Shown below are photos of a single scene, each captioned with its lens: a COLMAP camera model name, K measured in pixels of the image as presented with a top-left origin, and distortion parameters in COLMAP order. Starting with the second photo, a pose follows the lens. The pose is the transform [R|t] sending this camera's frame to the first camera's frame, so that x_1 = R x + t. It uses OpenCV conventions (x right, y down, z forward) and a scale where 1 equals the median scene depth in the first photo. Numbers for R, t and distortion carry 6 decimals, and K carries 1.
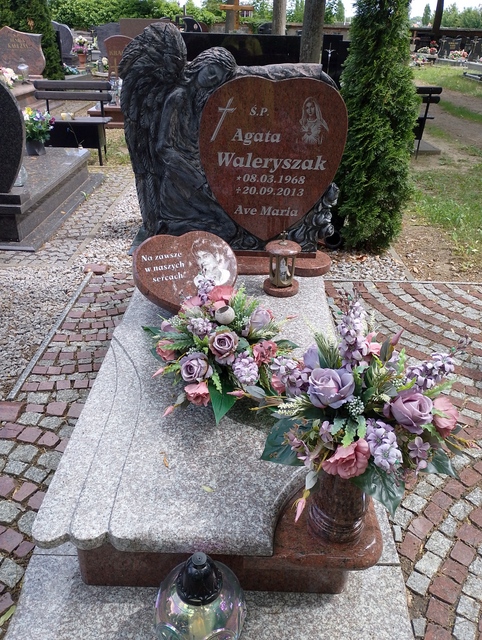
lens RADIAL K [[551.3, 0, 250.3], [0, 551.3, 321.1], [0, 0, 1]] dist [0.037434, -0.005889]
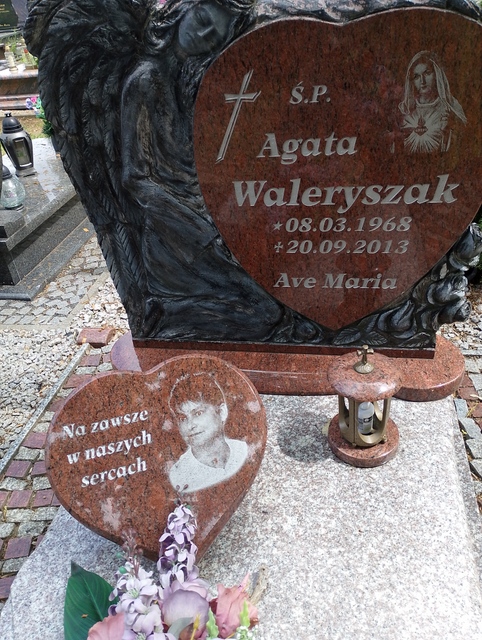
lens RADIAL K [[550.5, 0, 241.0], [0, 550.5, 320.0], [0, 0, 1]] dist [0.045214, -0.018664]
pose [[0.977268, -0.007295, -0.211884, 0.054933], [0.025221, 0.996311, 0.082023, -0.216239], [0.210504, -0.085502, 0.973847, 0.486389]]
